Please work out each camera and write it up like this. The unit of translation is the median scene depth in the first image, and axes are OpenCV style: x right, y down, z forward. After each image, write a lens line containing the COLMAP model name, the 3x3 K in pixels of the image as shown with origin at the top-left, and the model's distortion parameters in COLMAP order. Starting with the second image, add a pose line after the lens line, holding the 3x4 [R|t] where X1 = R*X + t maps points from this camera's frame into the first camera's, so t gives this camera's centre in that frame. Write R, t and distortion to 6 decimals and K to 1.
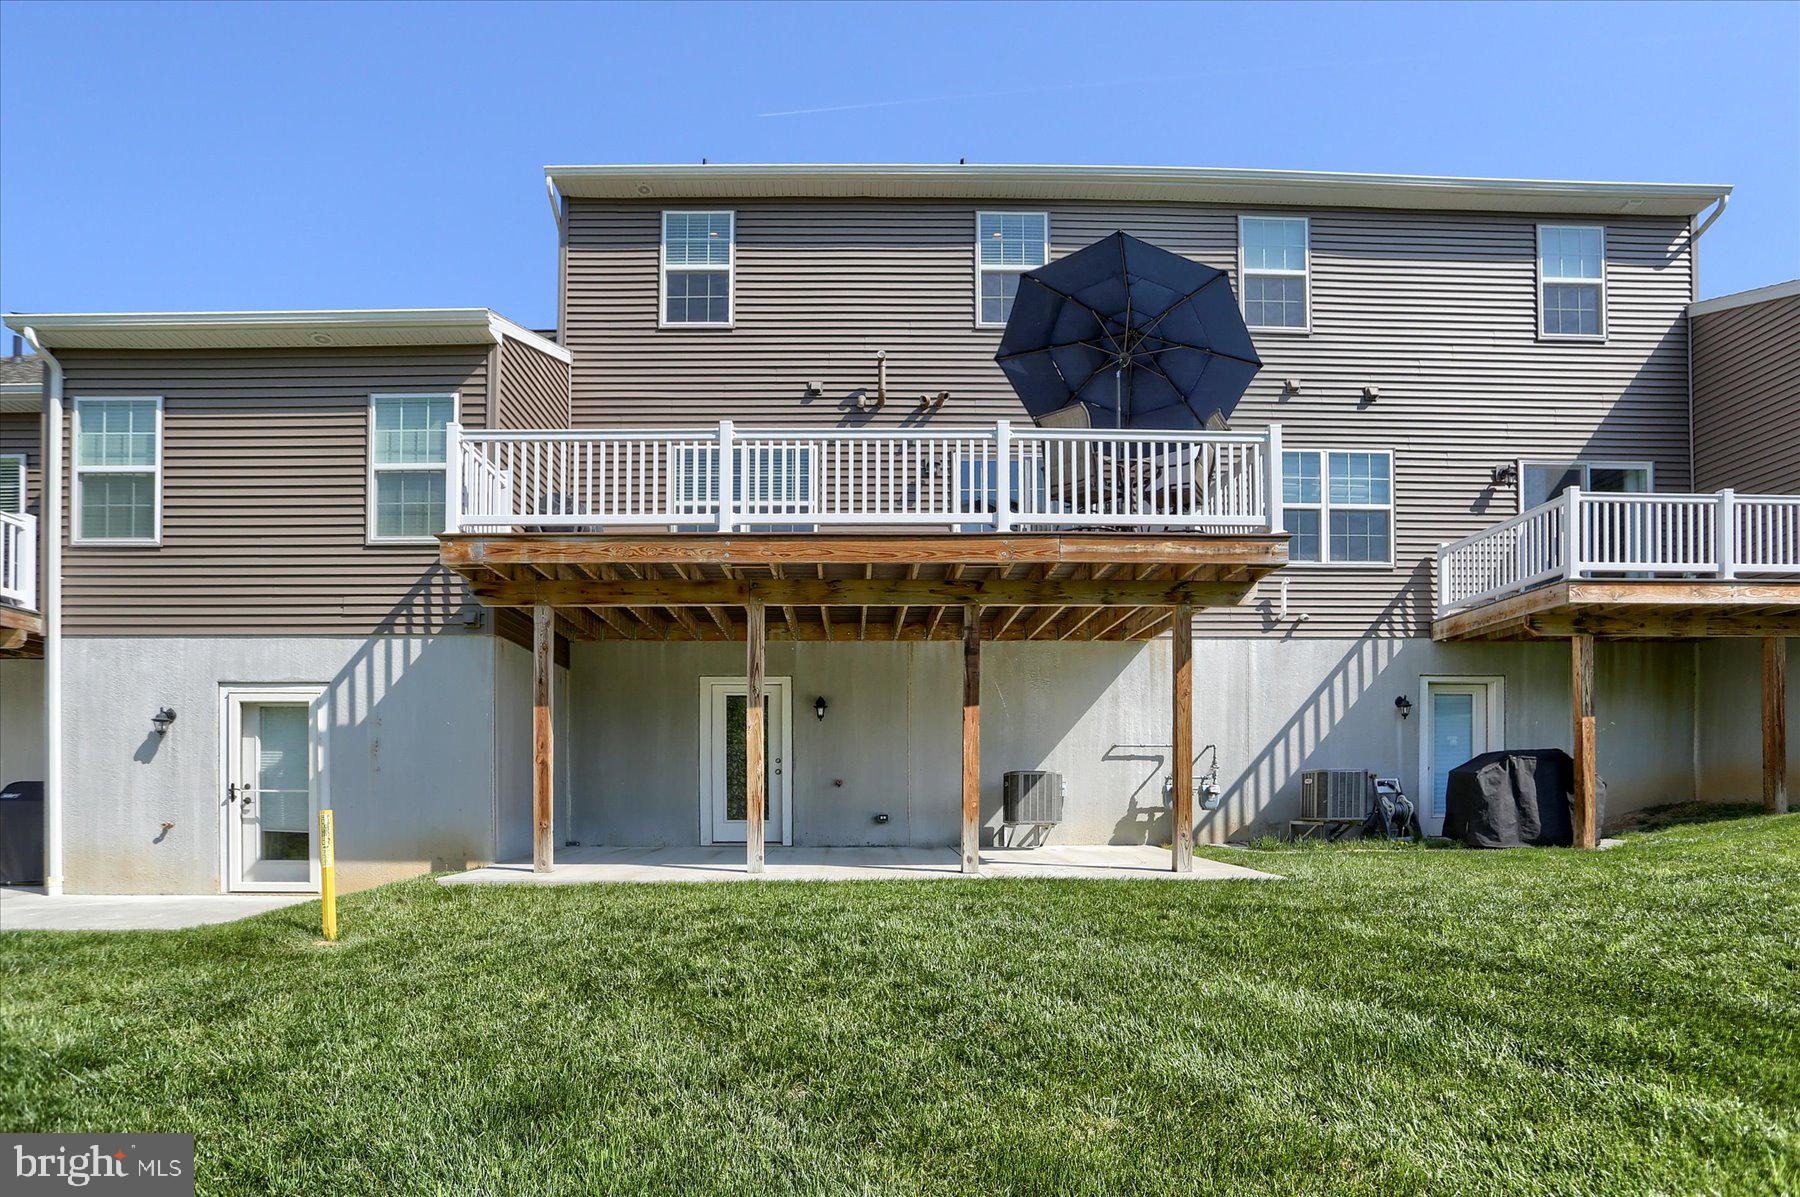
lens RADIAL K [[1265.2, 0, 860.1], [0, 1265.2, 757.0], [0, 0, 1]] dist [-0.092361, 0.055523]
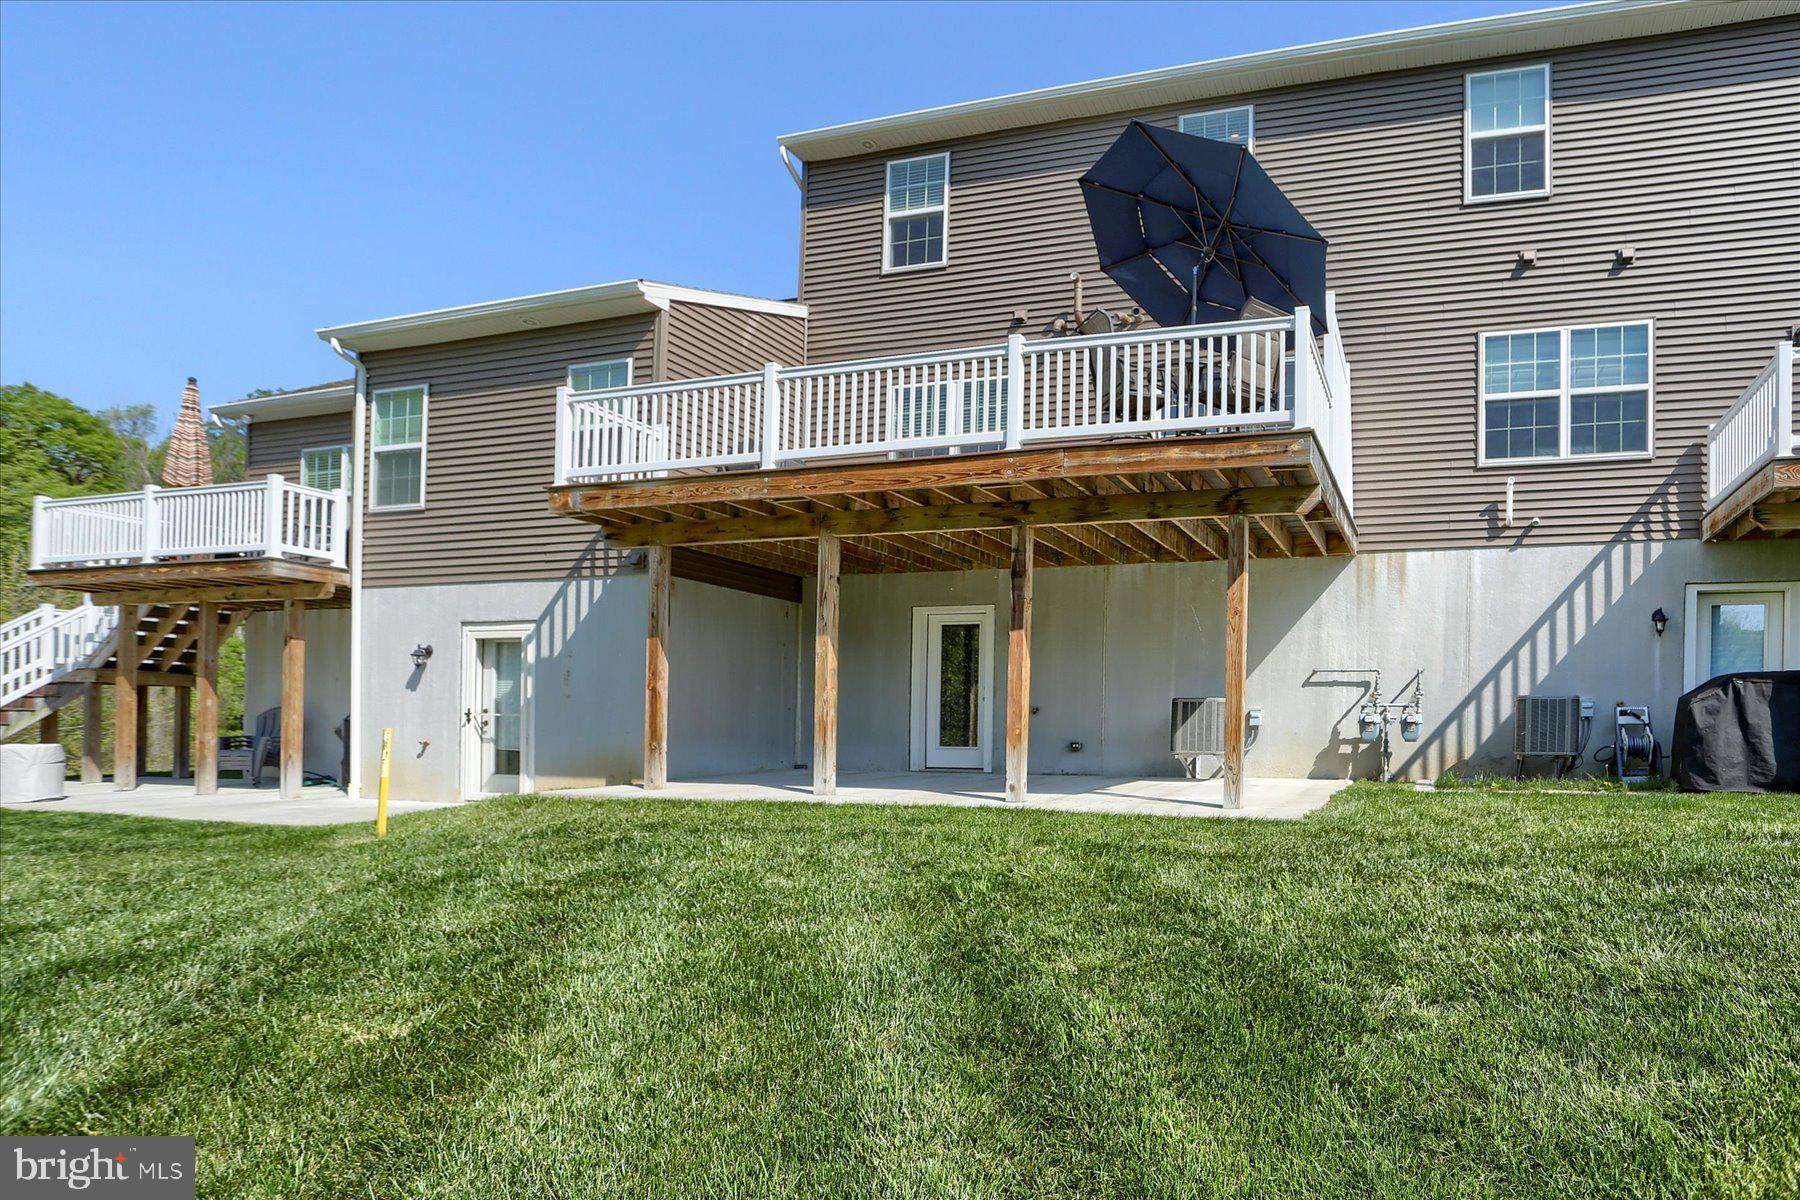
lens RADIAL K [[1233.1, 0, 899.3], [0, 1233.1, 681.6], [0, 0, 1]] dist [-0.086037, 0.028725]
pose [[0.932696, -0.004603, -0.360635, 0.270487], [0.002974, 0.999983, -0.005071, 0.002862], [0.360652, 0.003657, 0.932693, 0.065527]]
